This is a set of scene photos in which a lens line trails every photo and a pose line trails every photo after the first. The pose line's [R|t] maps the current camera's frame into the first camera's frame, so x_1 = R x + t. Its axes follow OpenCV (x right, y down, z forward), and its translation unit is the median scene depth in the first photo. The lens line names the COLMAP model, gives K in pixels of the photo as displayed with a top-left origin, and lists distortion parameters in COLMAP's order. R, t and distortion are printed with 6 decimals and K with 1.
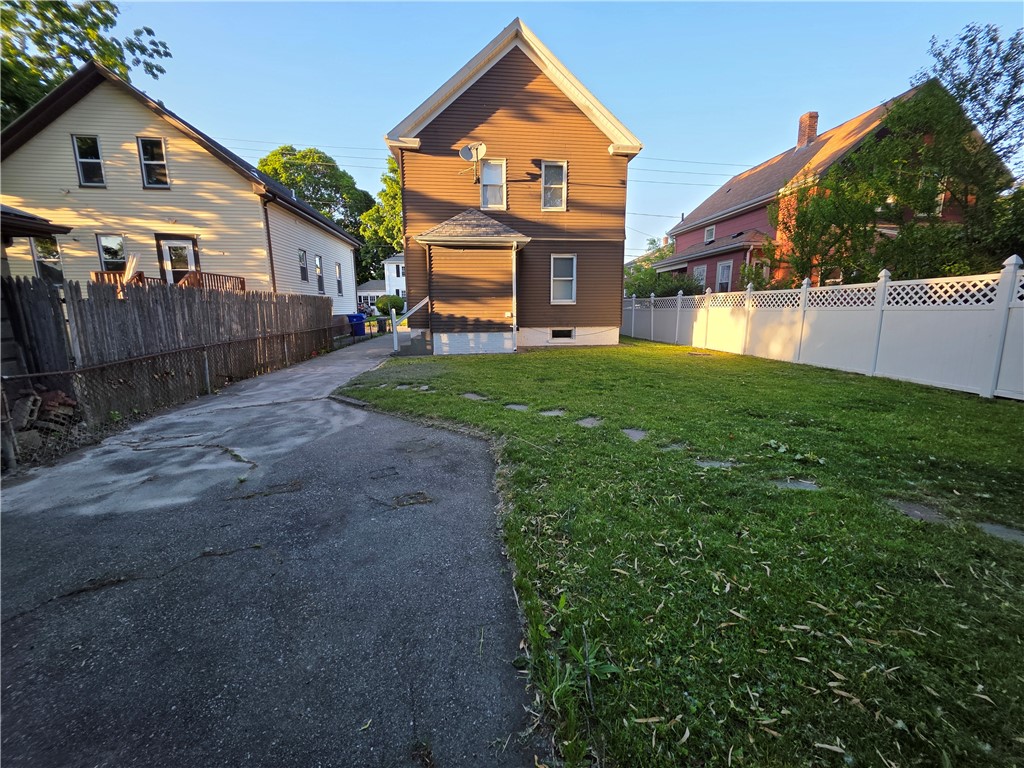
lens RADIAL K [[410.8, 0, 514.3], [0, 410.8, 379.7], [0, 0, 1]] dist [0.002256, -0.000924]
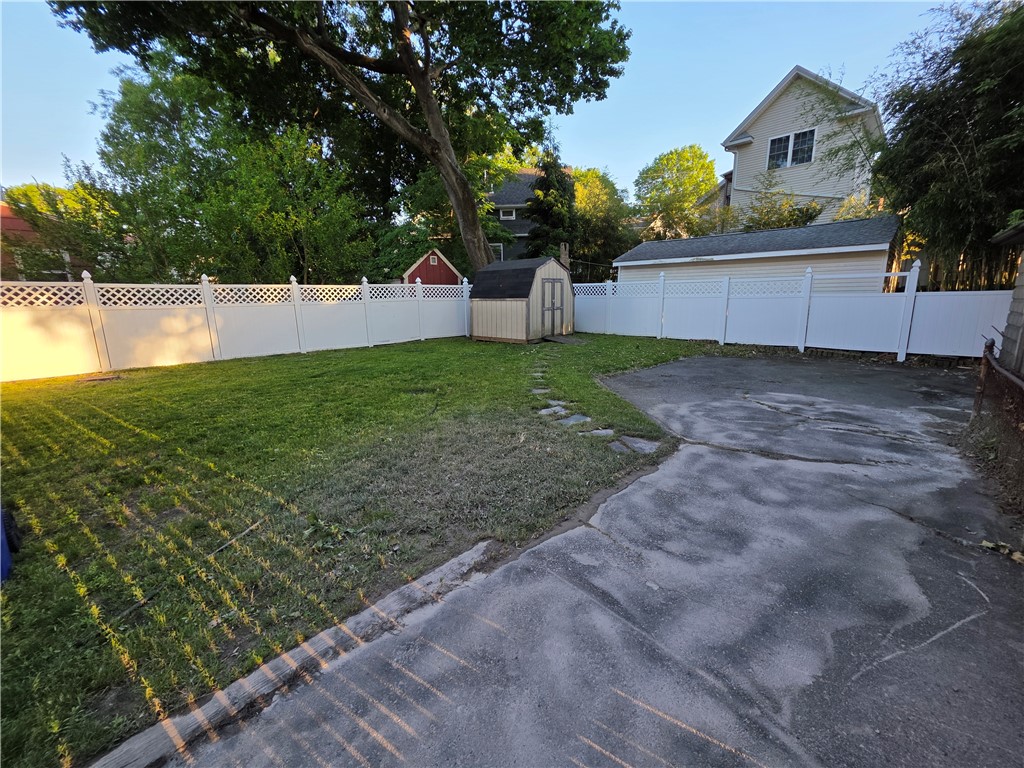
lens RADIAL K [[410.8, 0, 511.8], [0, 410.8, 385.1], [0, 0, 1]] dist [0.002256, -0.000924]
pose [[-0.650165, -0.115872, 0.750905, -0.643497], [0.163142, 0.943961, 0.286918, -0.190973], [-0.742071, 0.309048, -0.594827, 1.350758]]
